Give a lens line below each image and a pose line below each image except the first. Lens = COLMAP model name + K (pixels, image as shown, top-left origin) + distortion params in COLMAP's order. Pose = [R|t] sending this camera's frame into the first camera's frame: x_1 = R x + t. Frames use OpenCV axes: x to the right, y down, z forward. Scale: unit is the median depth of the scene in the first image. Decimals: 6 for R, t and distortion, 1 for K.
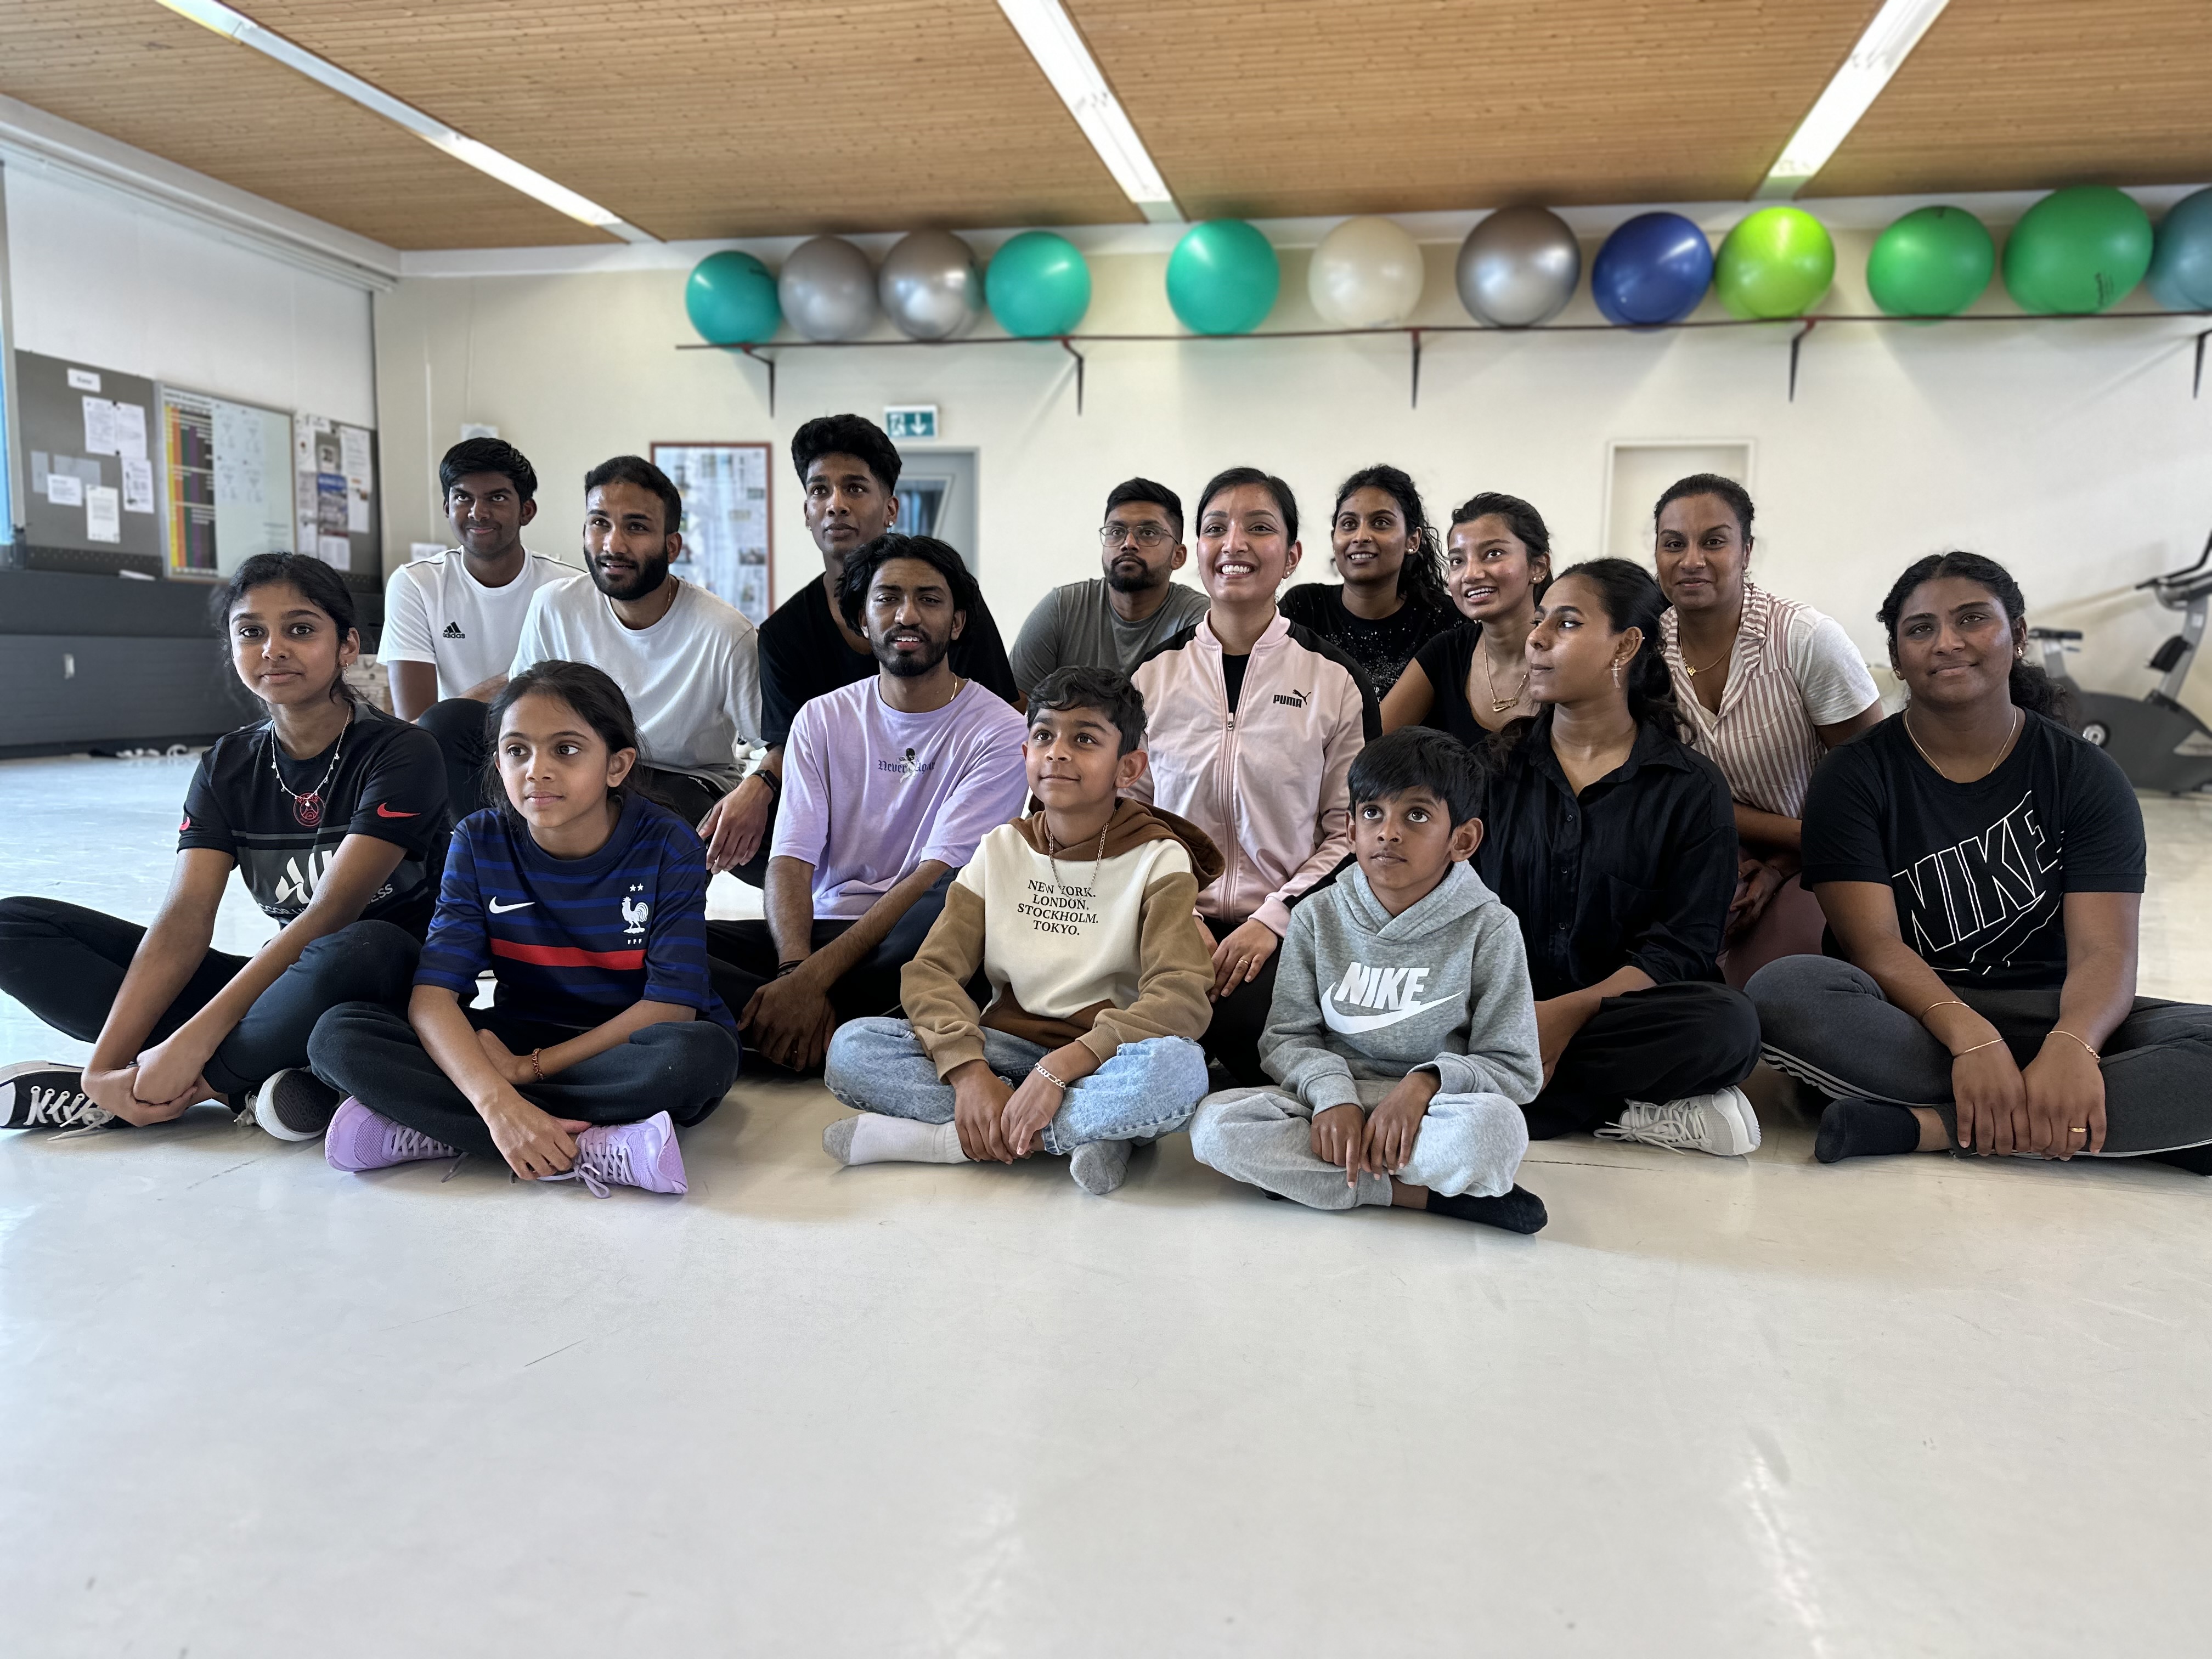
lens RADIAL K [[1553.0, 0, 1106.0], [0, 1553.0, 829.5], [0, 0, 1]] dist [0.021062, -0.031591]
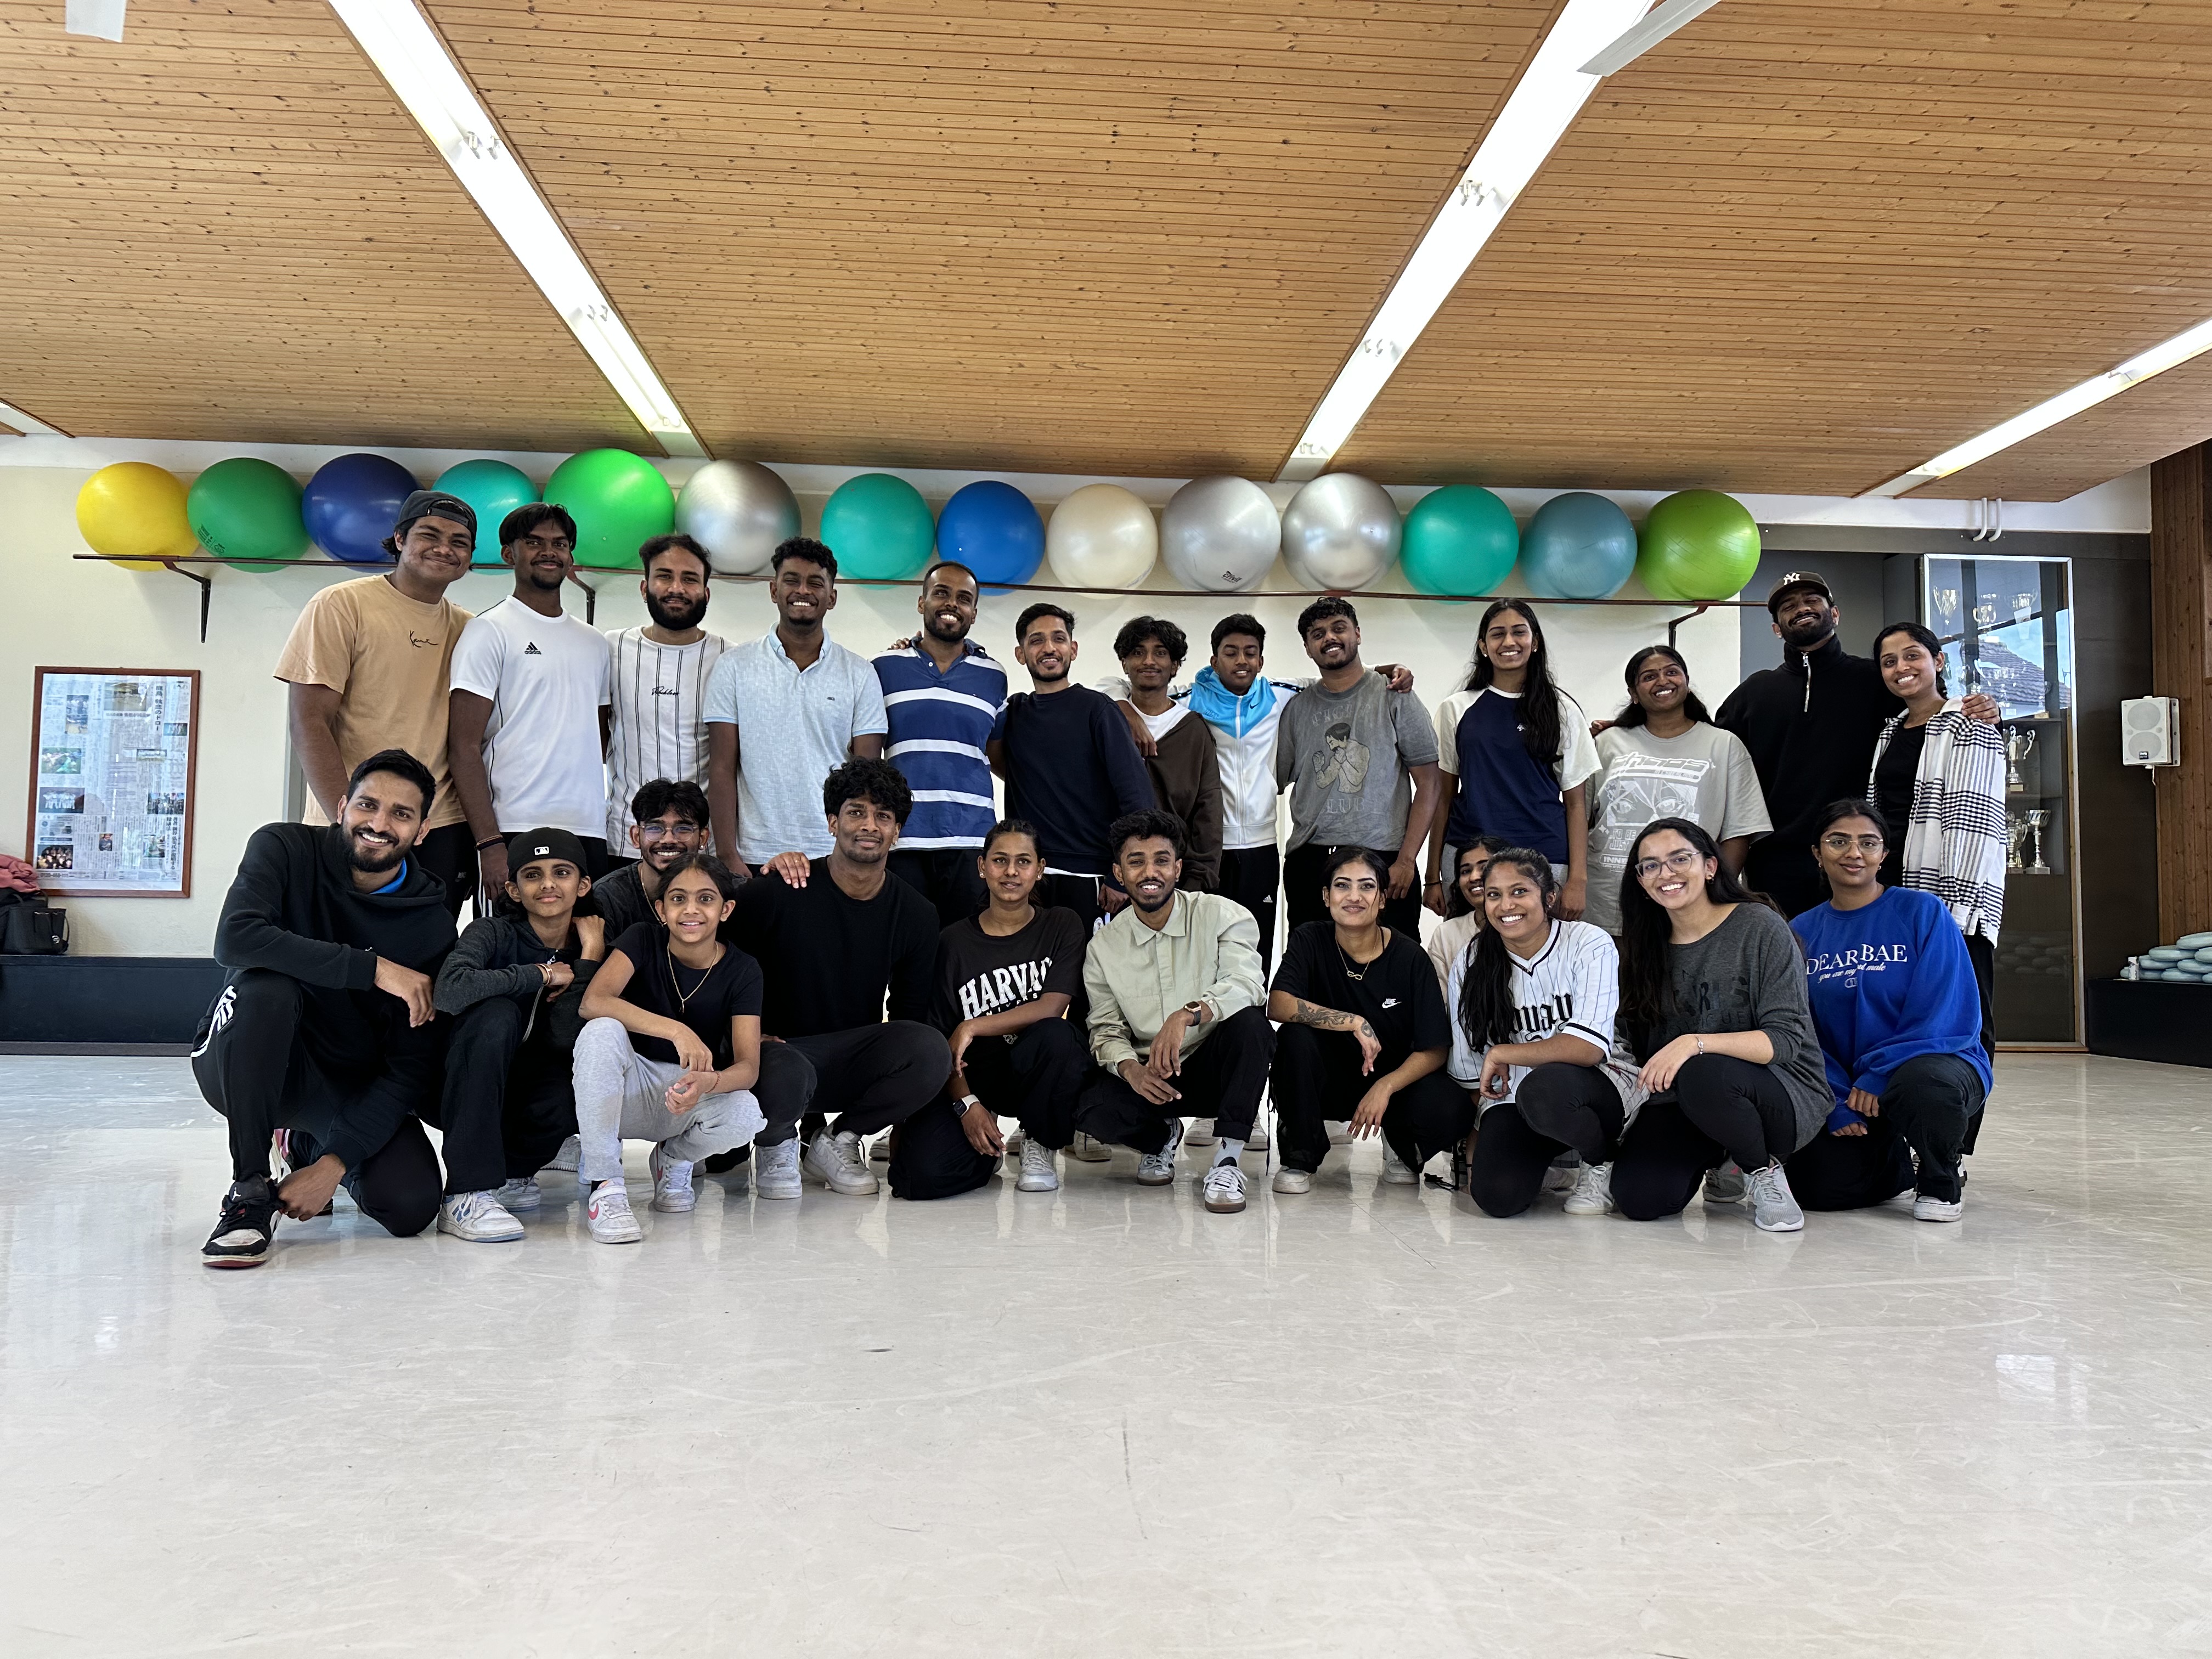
lens RADIAL K [[1548.3, 0, 1115.0], [0, 1548.3, 839.4], [0, 0, 1]] dist [0.021946, -0.021486]
pose [[0.961401, 0.008725, 0.275013, 0.040769], [0.035240, 0.987361, -0.154518, -0.018921], [-0.272885, 0.158245, 0.948943, 0.119738]]
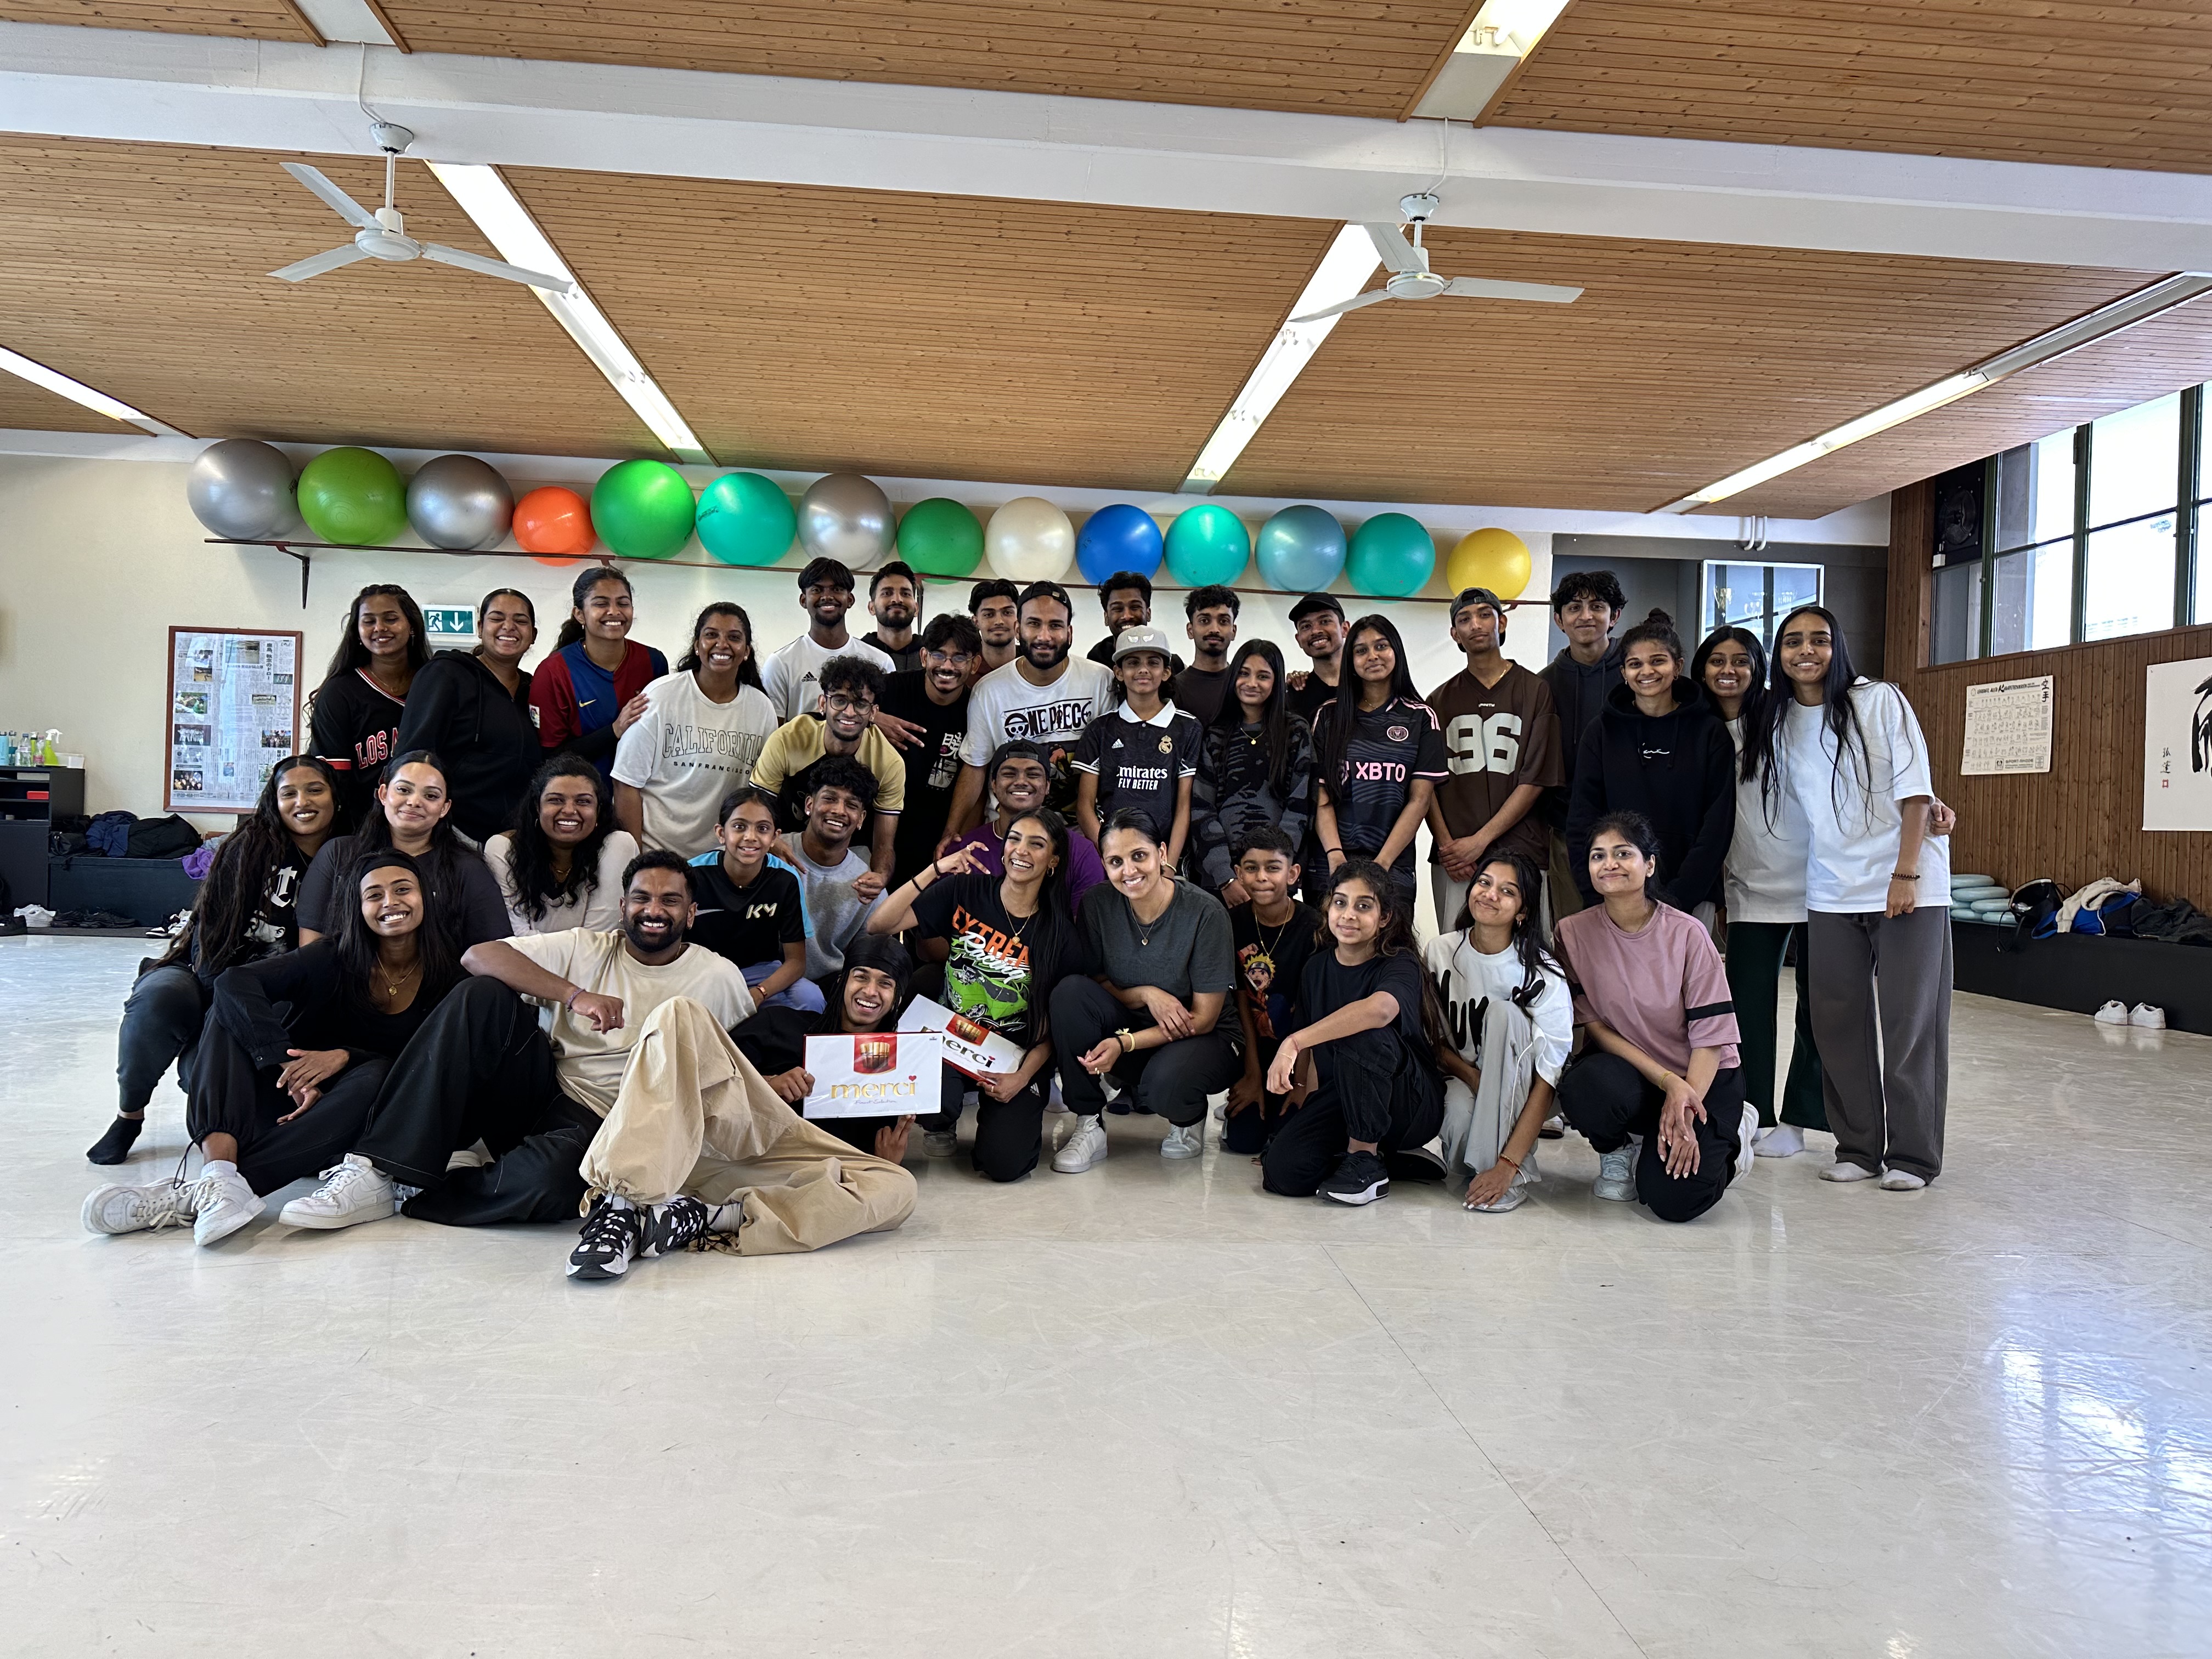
lens RADIAL K [[1543.3, 0, 1106.0], [0, 1543.3, 829.5], [0, 0, 1]] dist [0.024354, -0.023178]
pose [[0.957269, 0.009267, 0.289049, -0.001153], [0.018511, 0.995473, -0.093221, -0.018143], [-0.288605, 0.094588, 0.952765, -0.181624]]
